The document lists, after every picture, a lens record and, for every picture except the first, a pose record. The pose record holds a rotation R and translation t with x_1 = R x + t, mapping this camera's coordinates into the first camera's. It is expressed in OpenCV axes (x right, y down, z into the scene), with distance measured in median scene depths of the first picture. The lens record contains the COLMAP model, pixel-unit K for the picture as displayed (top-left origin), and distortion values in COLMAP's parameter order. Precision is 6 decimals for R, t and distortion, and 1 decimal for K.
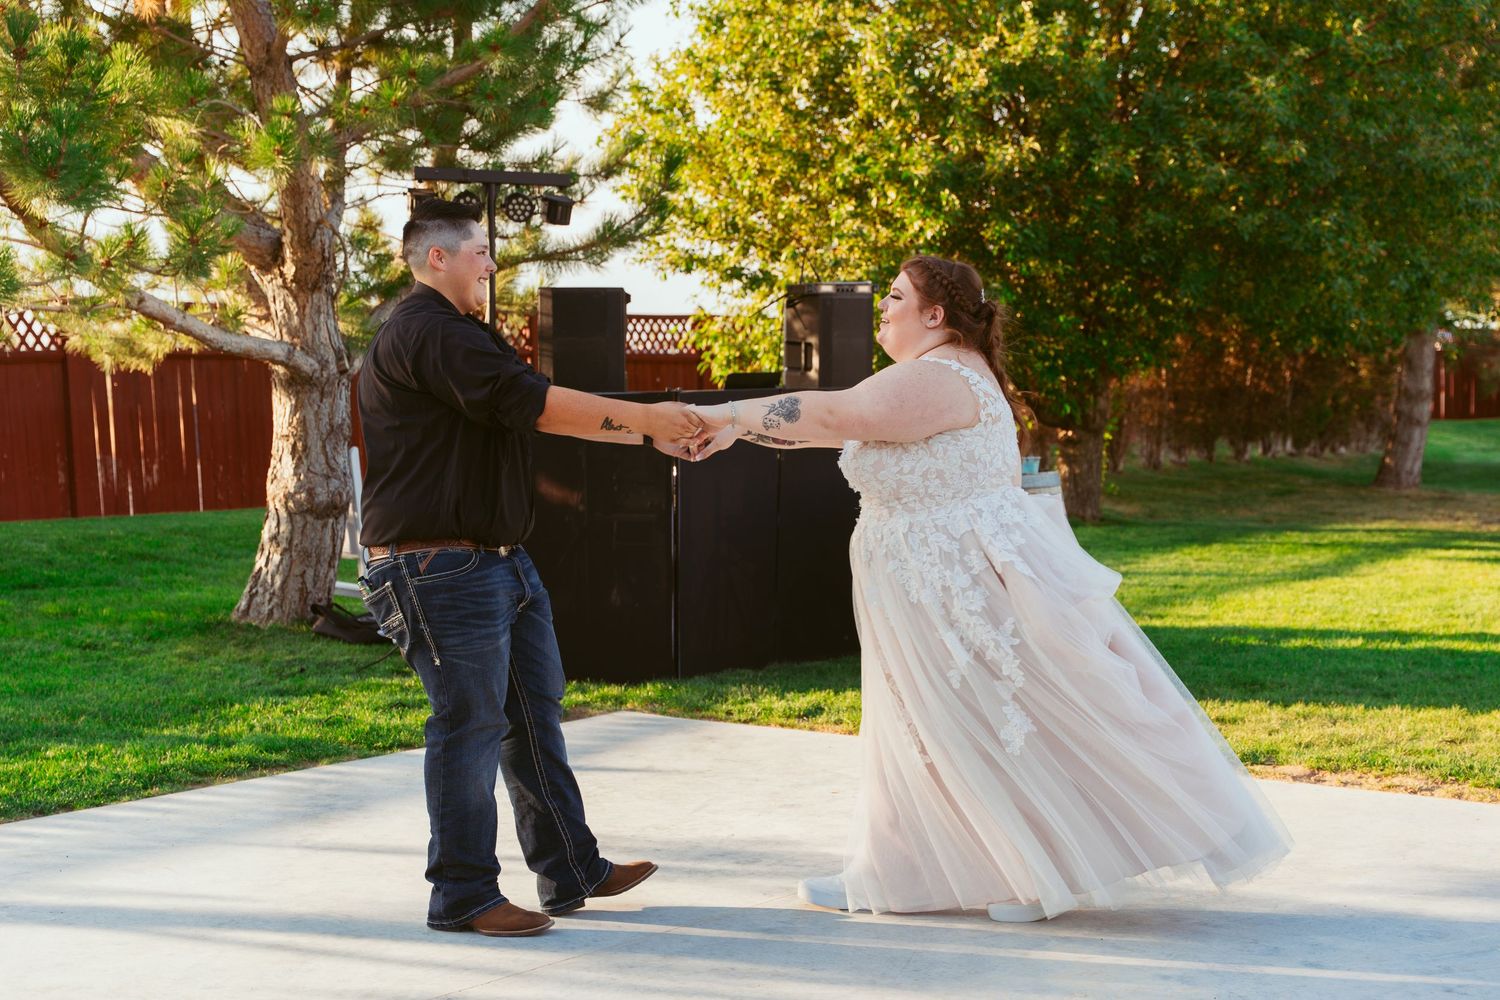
lens RADIAL K [[2504.9, 0, 753.5], [0, 2504.9, 581.6], [0, 0, 1]] dist [0.005243, -0.016704]
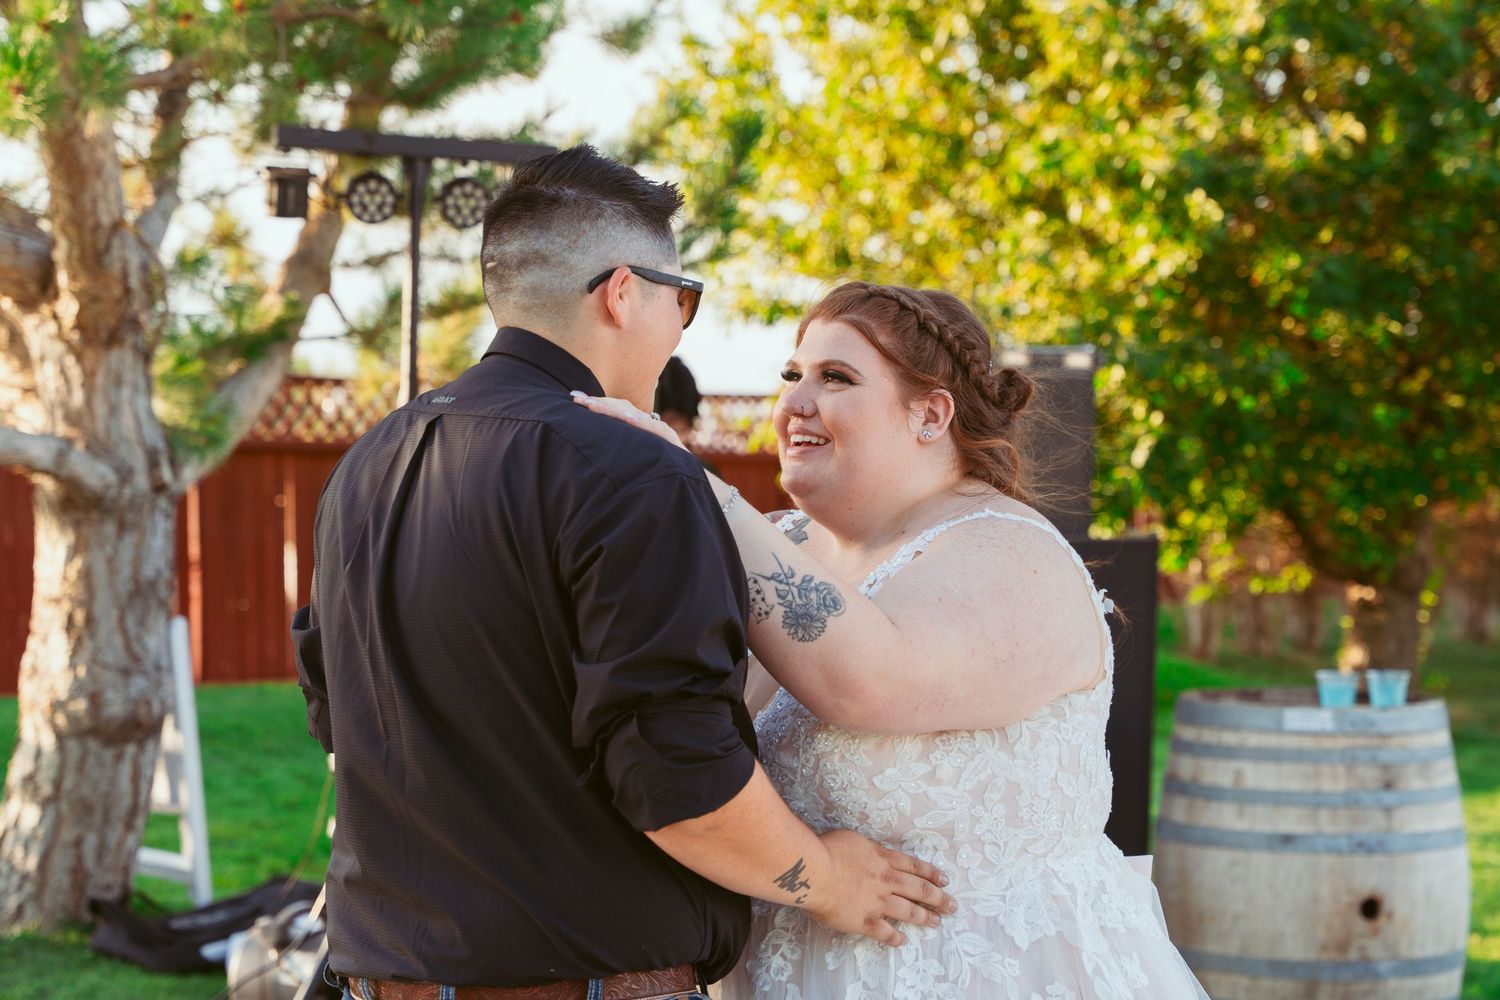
lens RADIAL K [[3031.9, 0, 750.0], [0, 3031.9, 500.0], [0, 0, 1]] dist [0.049491, -0.291774]
pose [[0.999390, 0.019449, -0.029020, -0.009588], [-0.021315, 0.997627, -0.065467, -0.038450], [0.027678, 0.066045, 0.997433, 0.313495]]
